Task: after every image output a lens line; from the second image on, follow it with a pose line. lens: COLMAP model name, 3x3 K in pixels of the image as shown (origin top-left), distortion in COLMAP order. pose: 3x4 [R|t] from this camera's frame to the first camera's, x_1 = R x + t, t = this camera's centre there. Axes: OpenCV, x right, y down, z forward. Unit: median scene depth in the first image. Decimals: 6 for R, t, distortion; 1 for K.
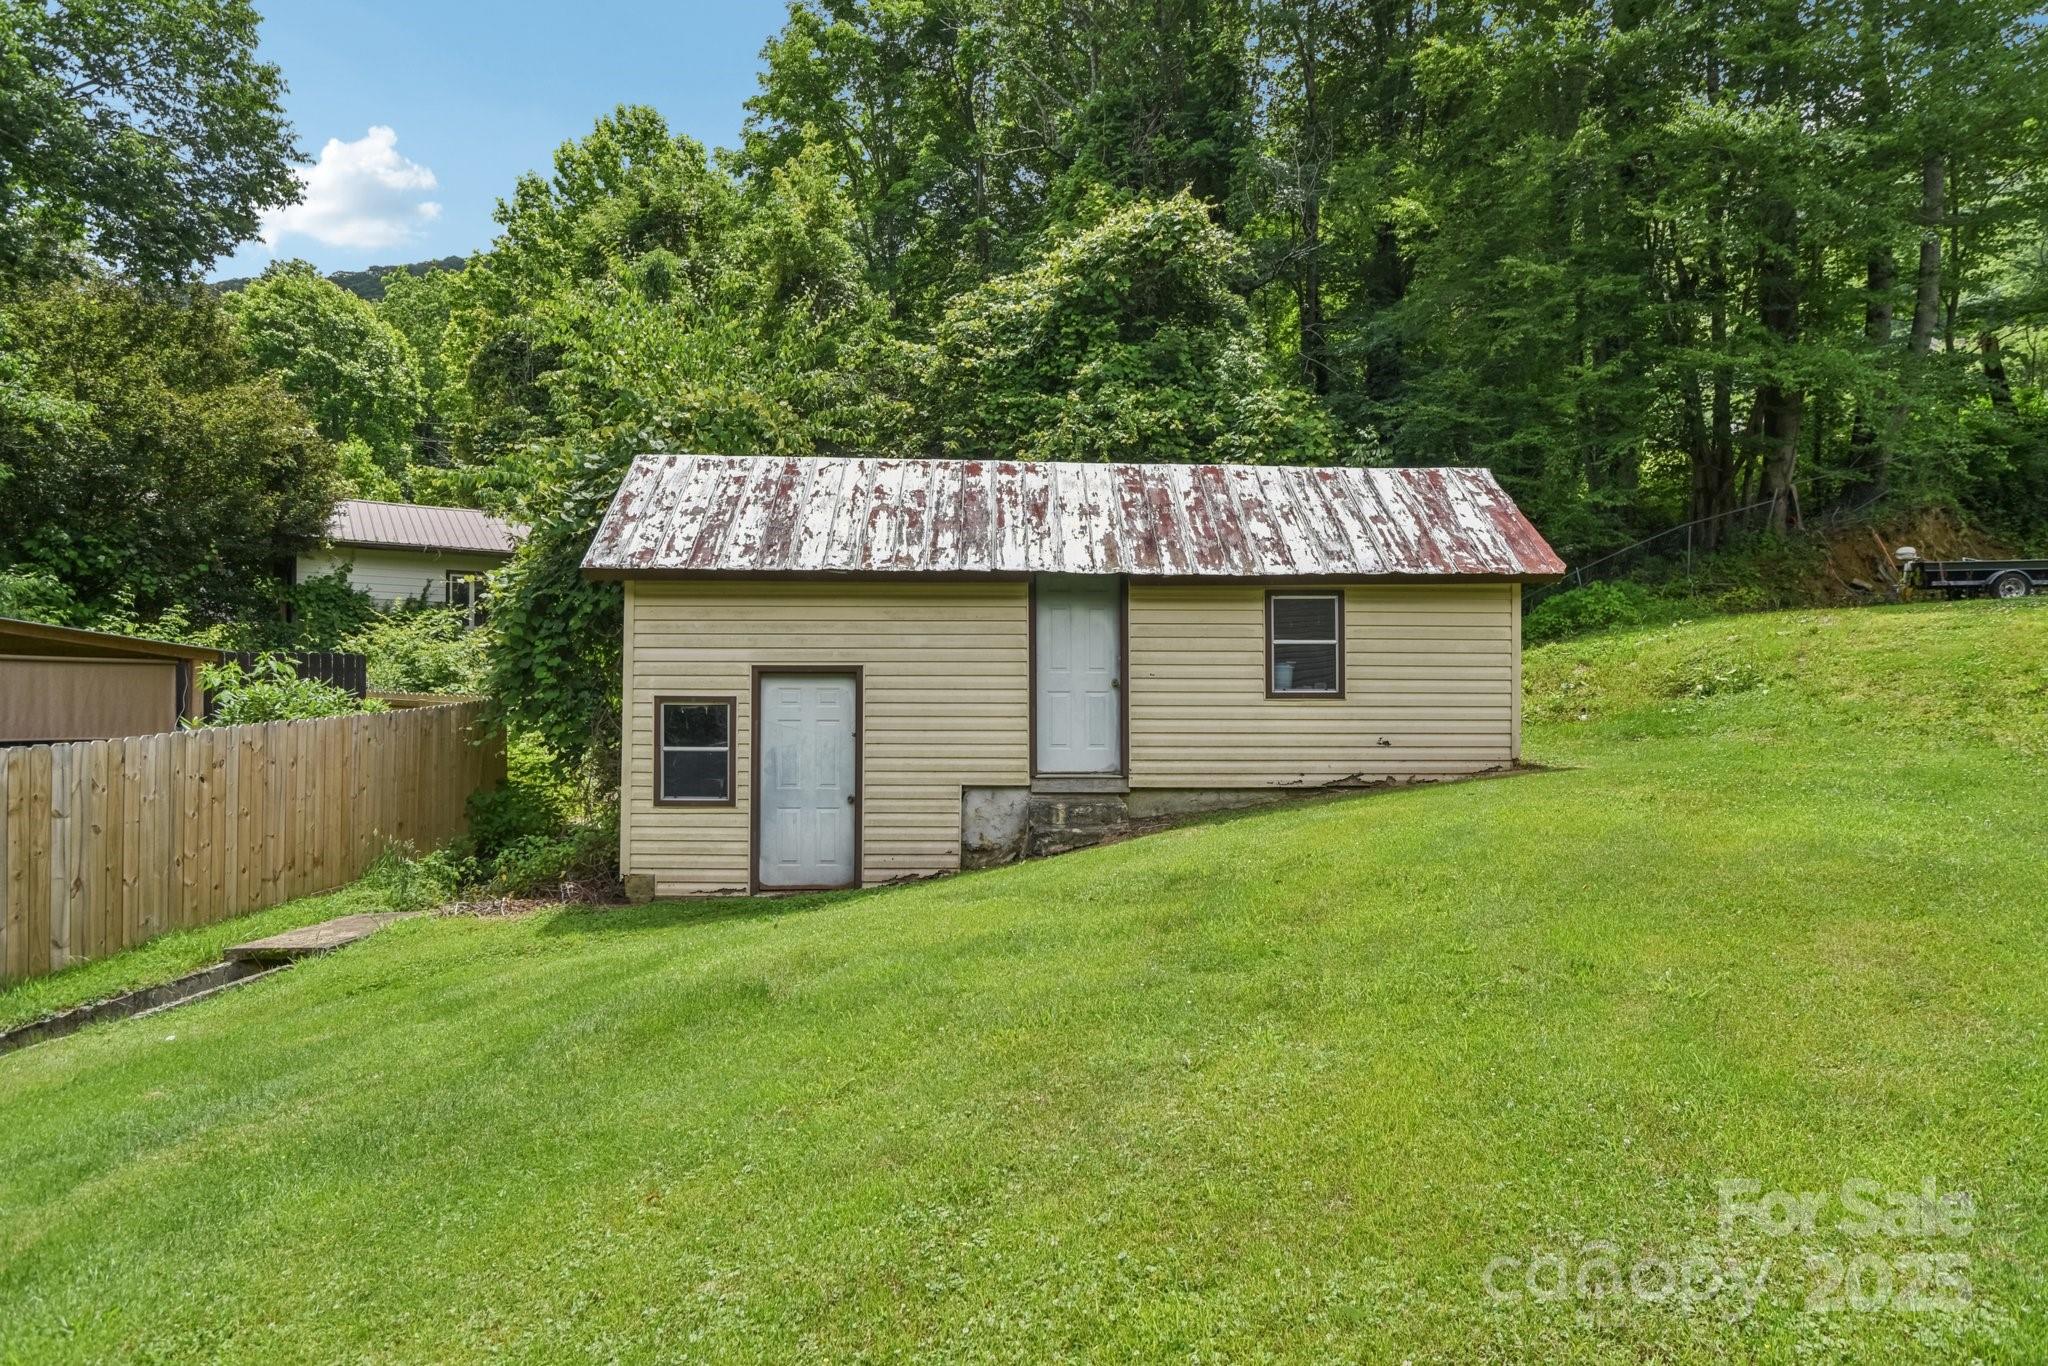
lens RADIAL K [[1239.4, 0, 1018.3], [0, 1239.4, 690.6], [0, 0, 1]] dist [-0.030864, -0.002036]
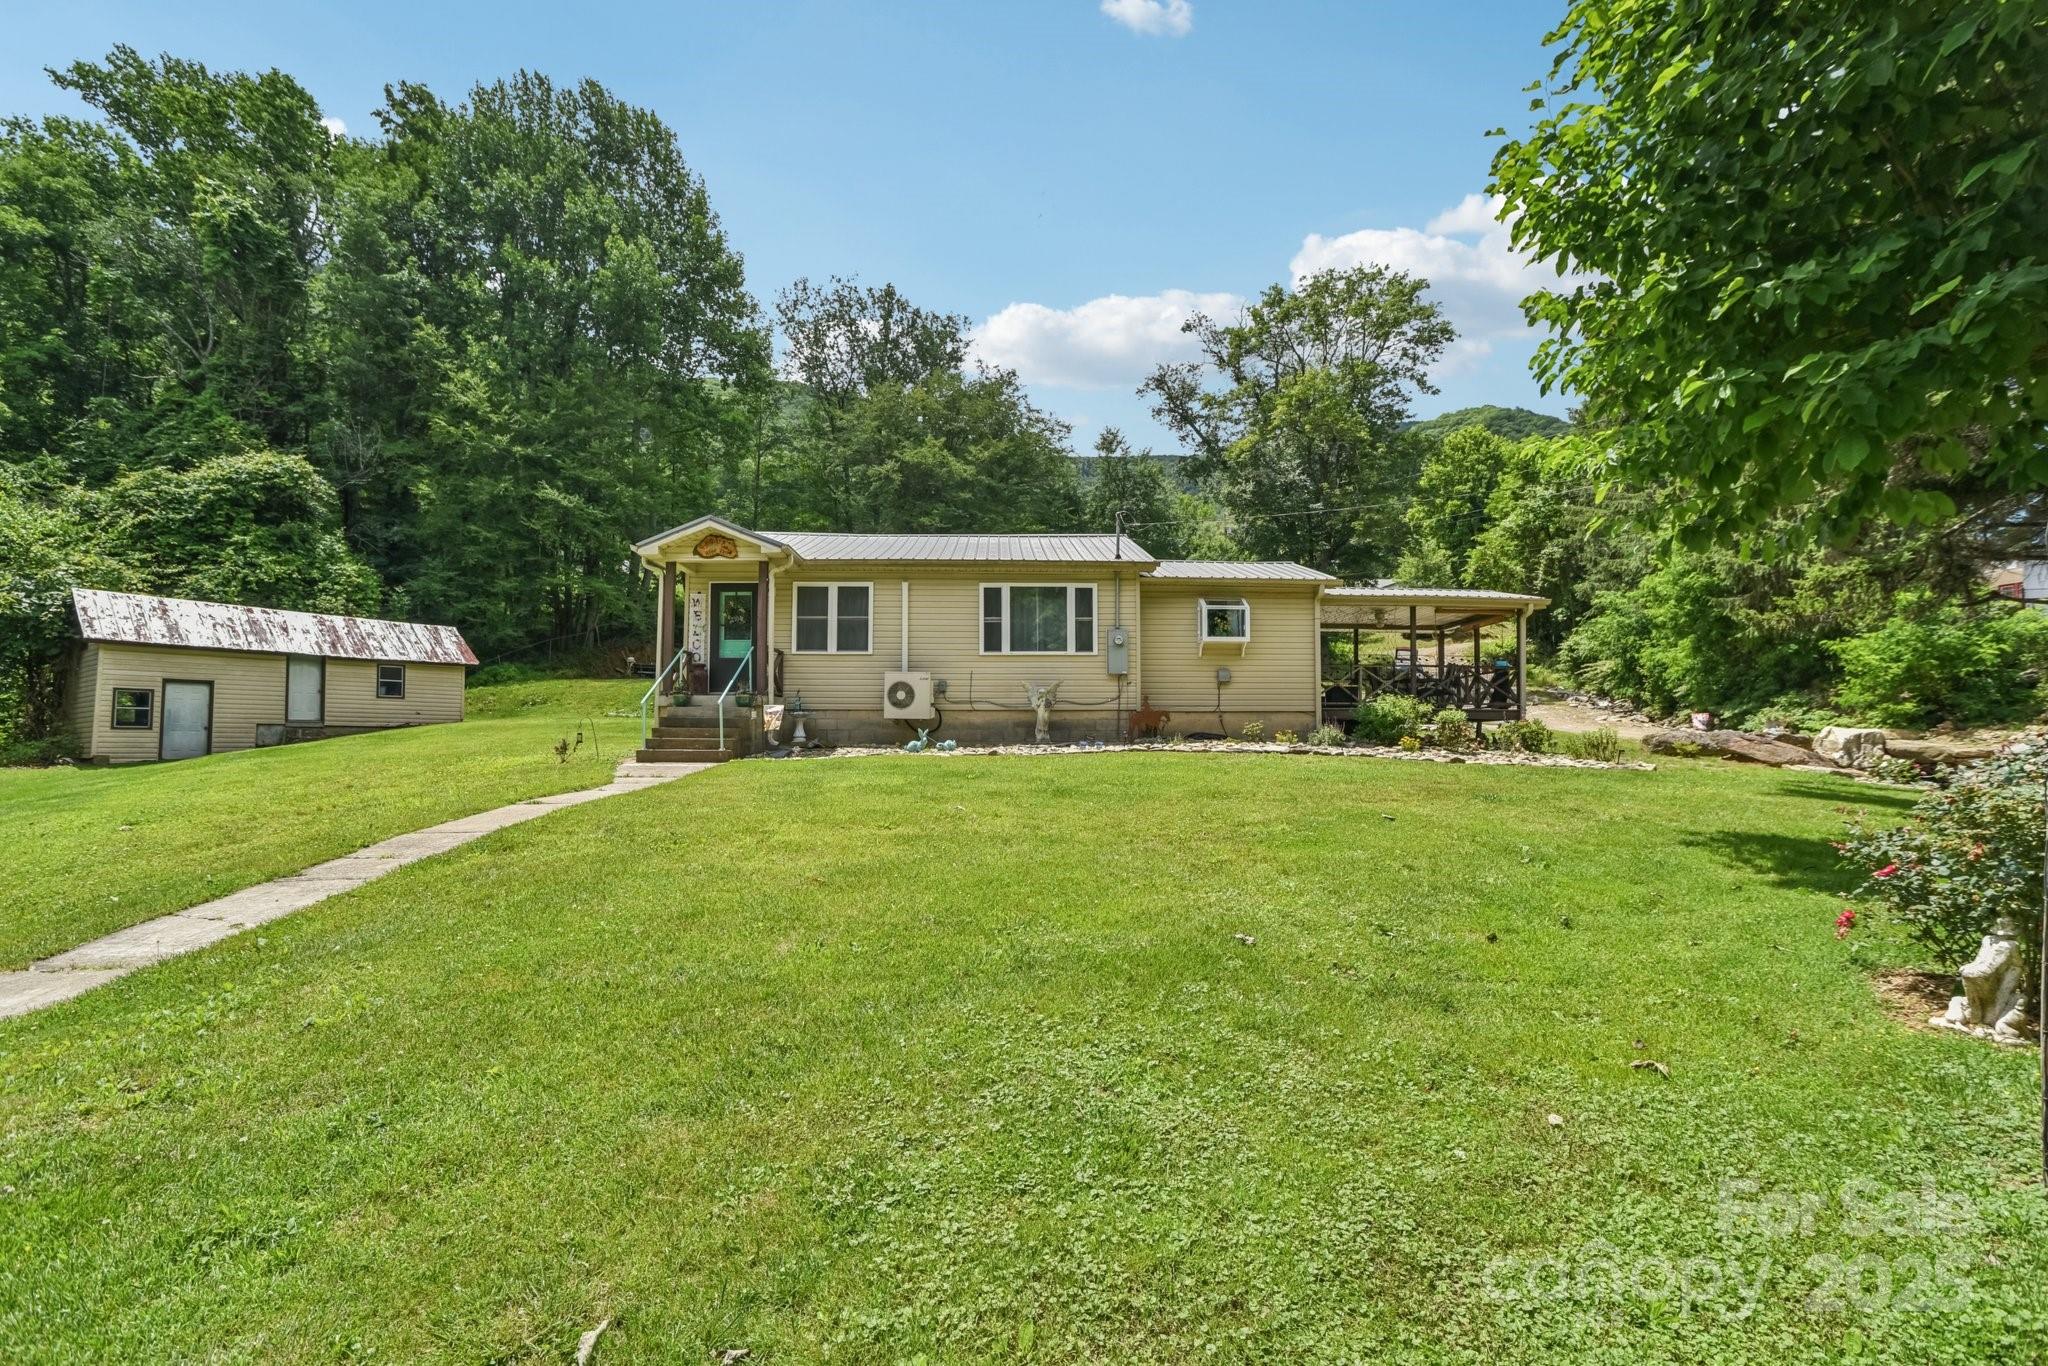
lens RADIAL K [[943.4, 0, 1004.7], [0, 943.4, 685.1], [0, 0, 1]] dist [-0.008607, 0.011742]
pose [[0.626337, 0.049238, 0.777996, -0.618134], [-0.009143, 0.998399, -0.055826, 0.086986], [-0.779499, 0.027853, 0.625784, -1.628647]]
